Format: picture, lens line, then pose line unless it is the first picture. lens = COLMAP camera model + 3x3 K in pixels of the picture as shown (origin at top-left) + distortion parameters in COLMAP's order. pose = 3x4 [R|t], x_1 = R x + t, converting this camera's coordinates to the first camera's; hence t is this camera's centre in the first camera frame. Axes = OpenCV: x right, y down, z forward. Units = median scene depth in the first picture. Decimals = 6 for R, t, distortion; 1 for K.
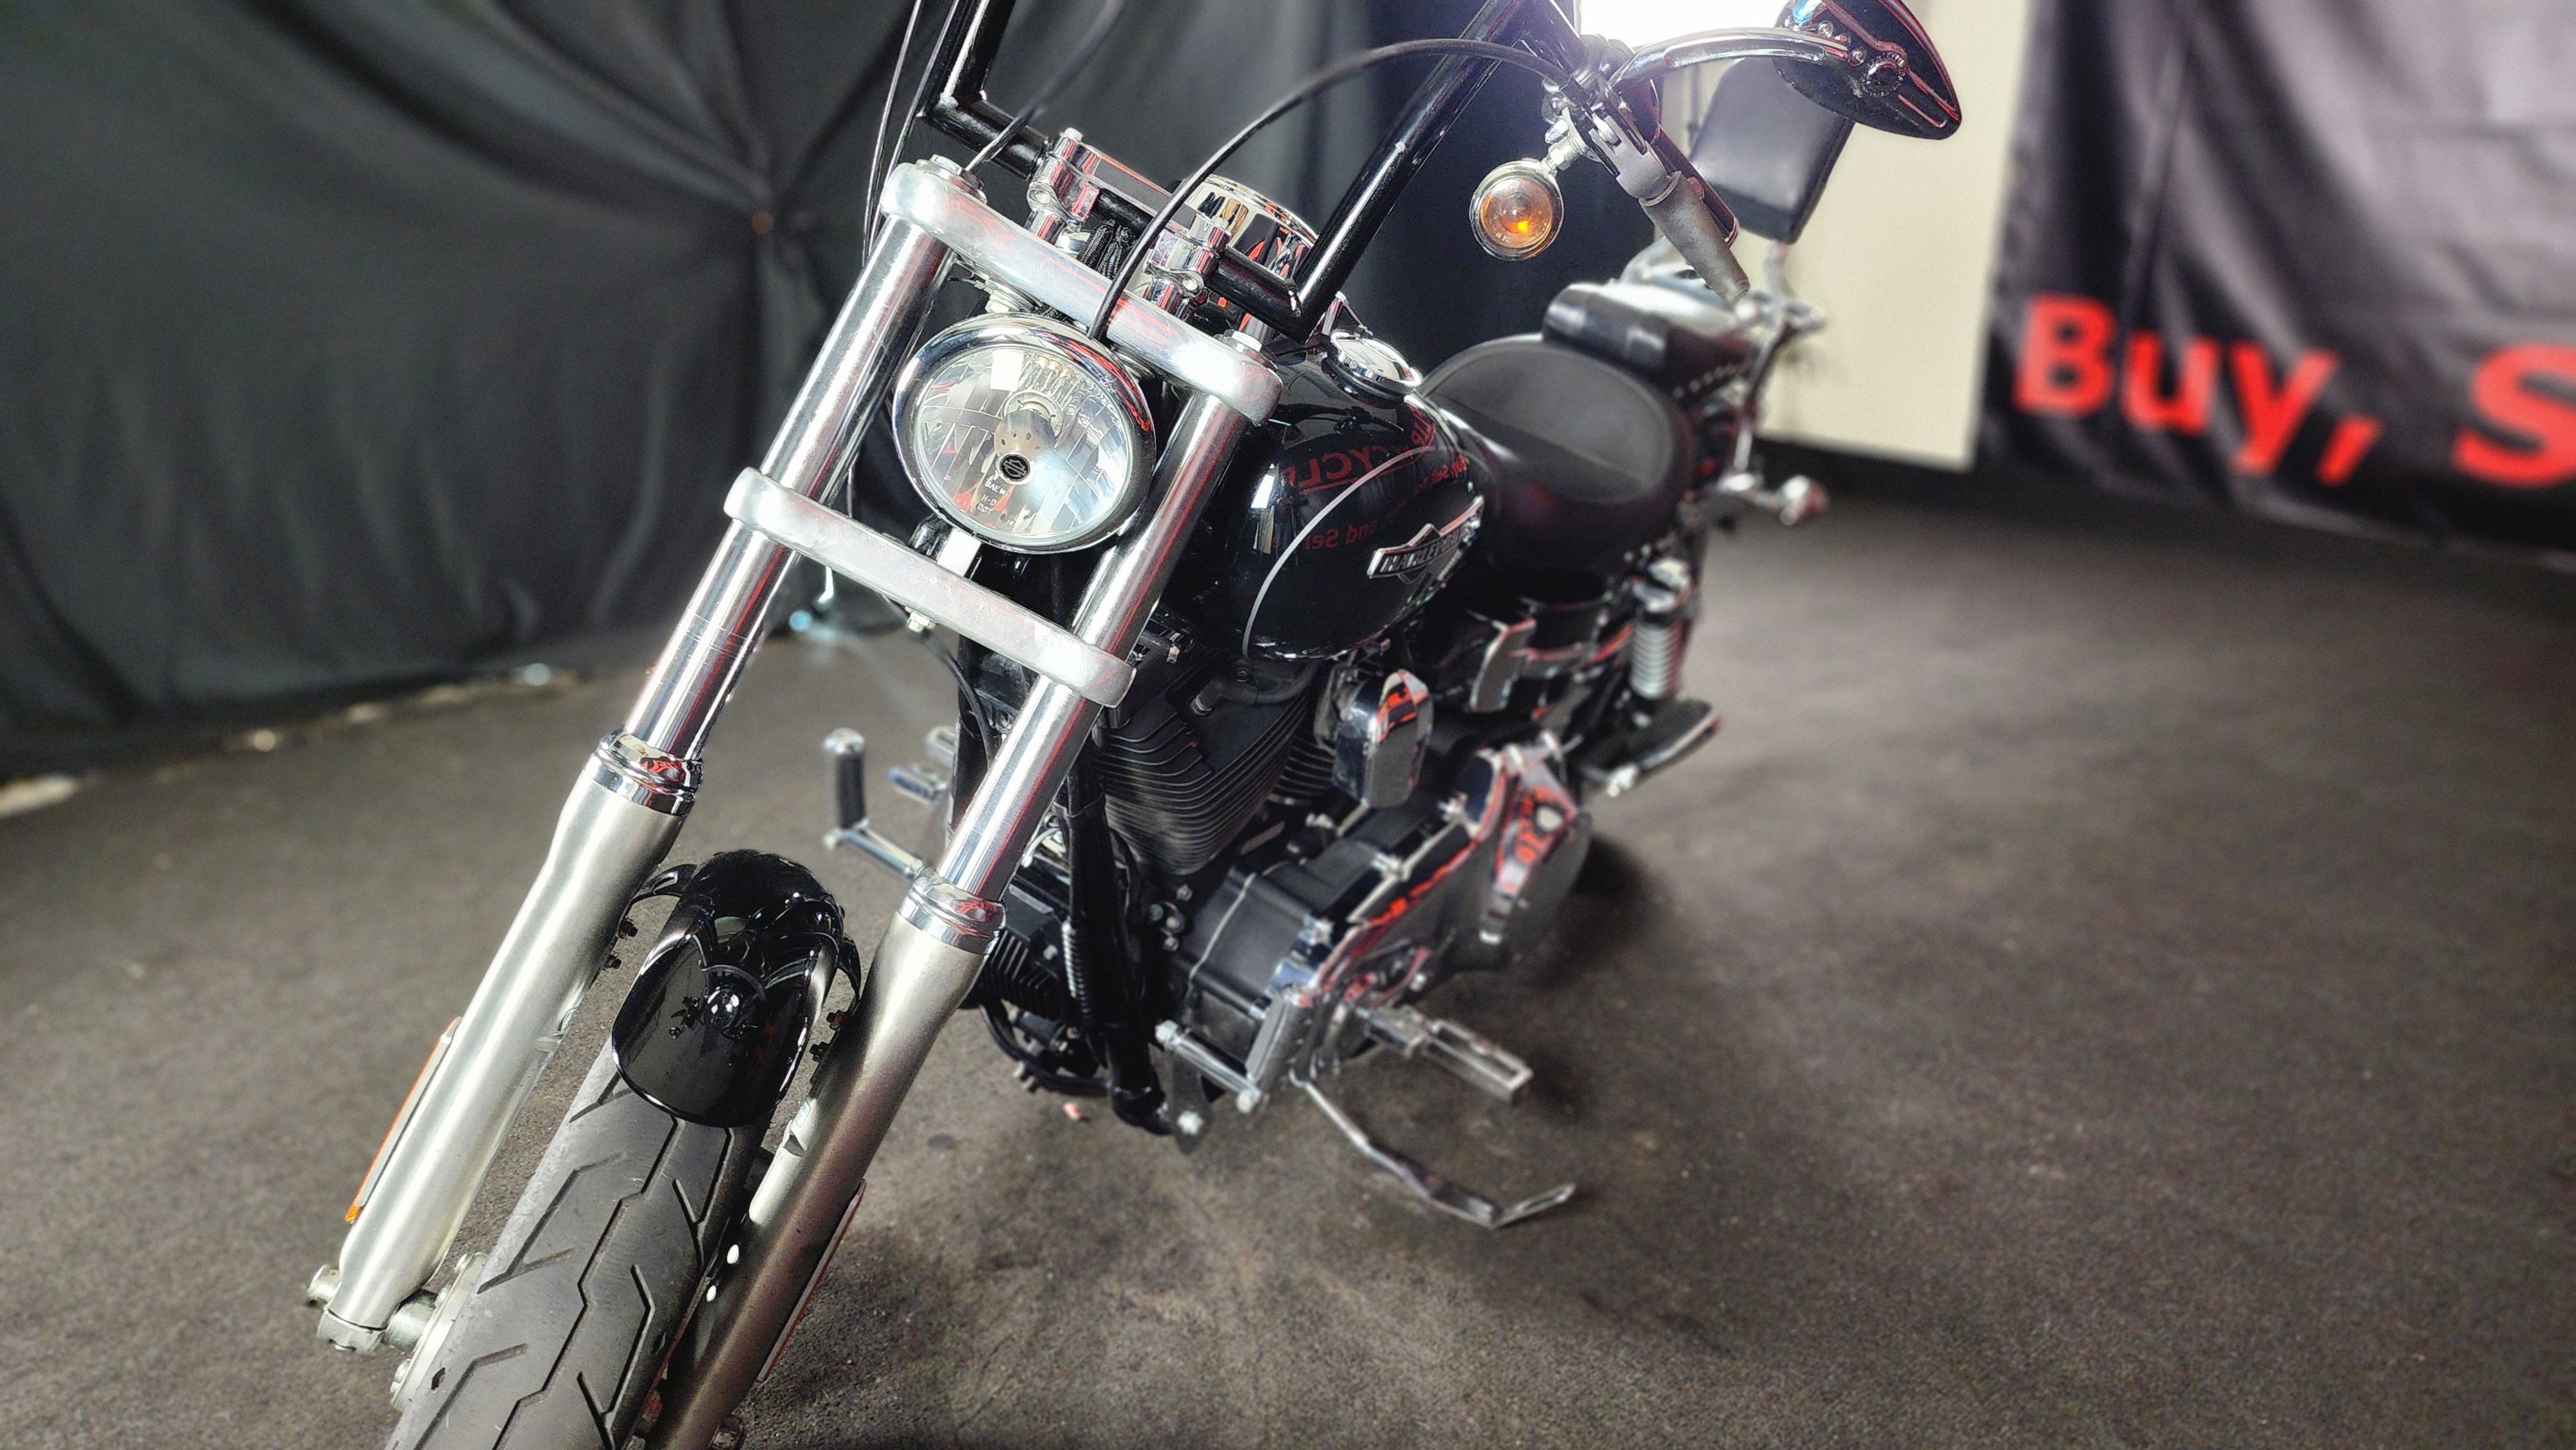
lens RADIAL K [[1762.1, 0, 1288.0], [0, 1762.1, 725.0], [0, 0, 1]] dist [0.030033, -0.000006]
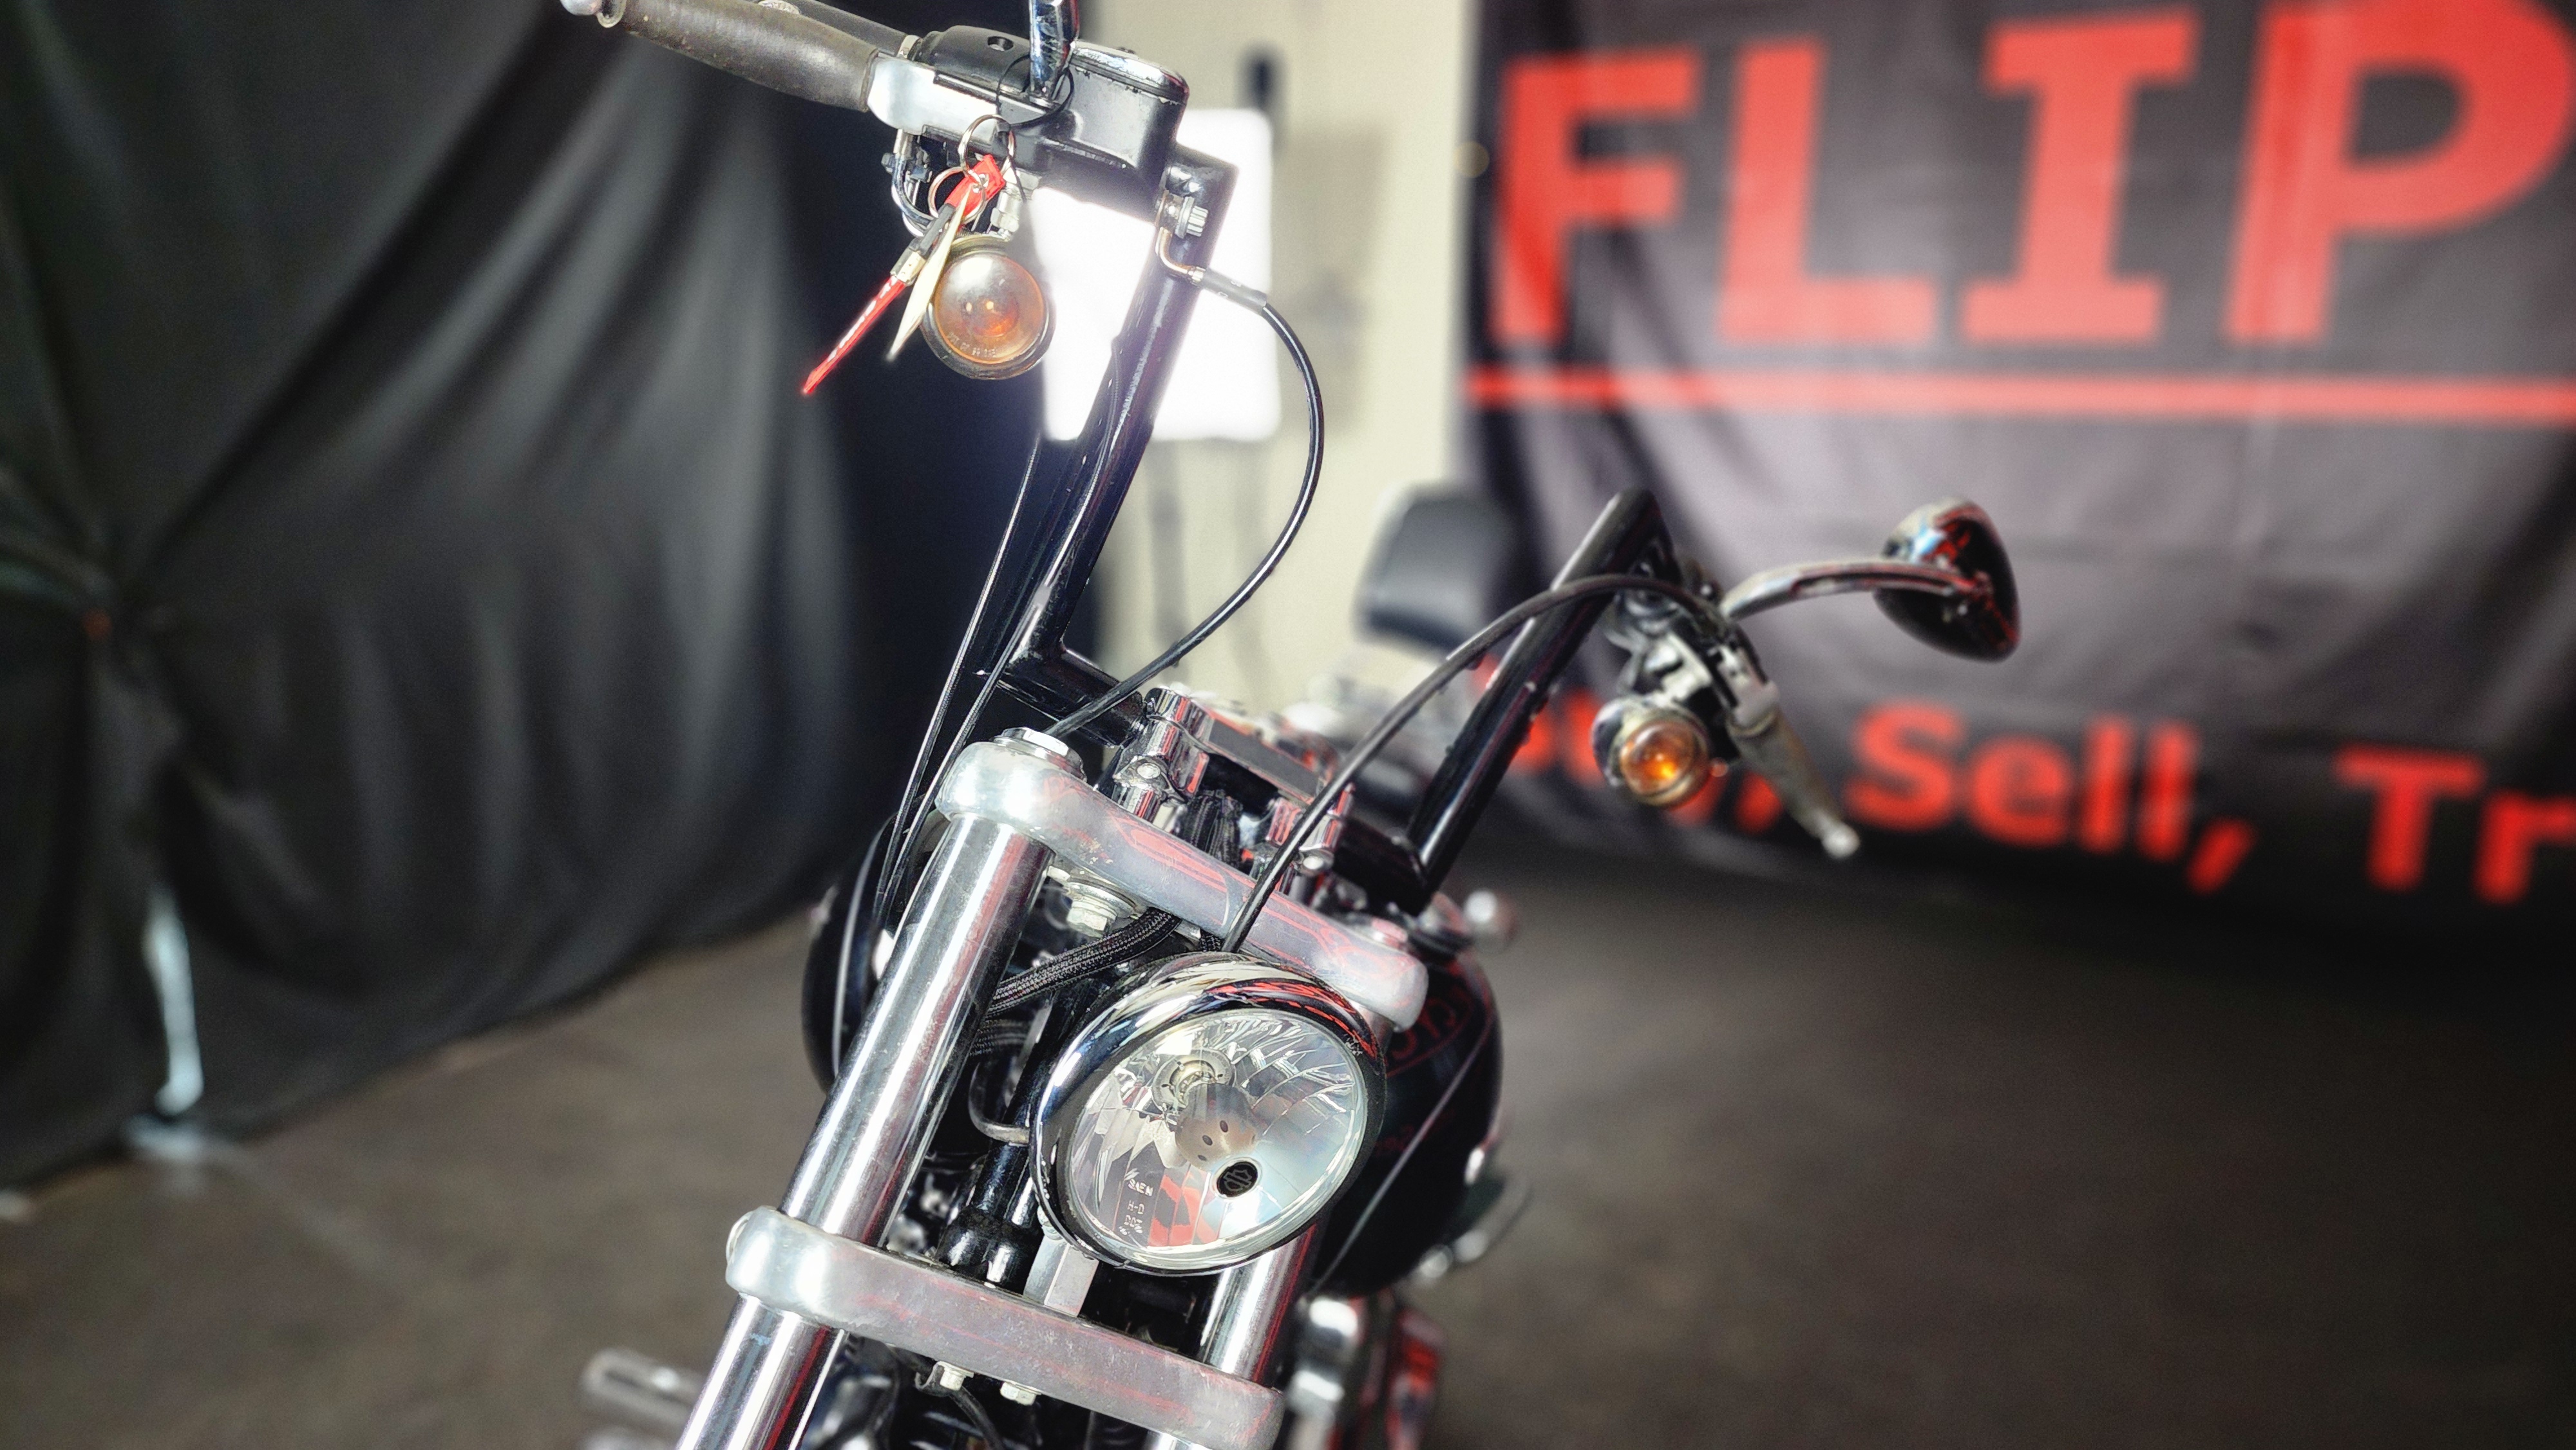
lens RADIAL K [[1762.1, 0, 1288.0], [0, 1762.1, 725.0], [0, 0, 1]] dist [0.030033, -0.000006]
pose [[0.919211, -0.038257, 0.391903, -0.360173], [0.104862, 0.983111, -0.149987, -0.194593], [-0.379546, 0.178965, 0.907698, 0.296003]]
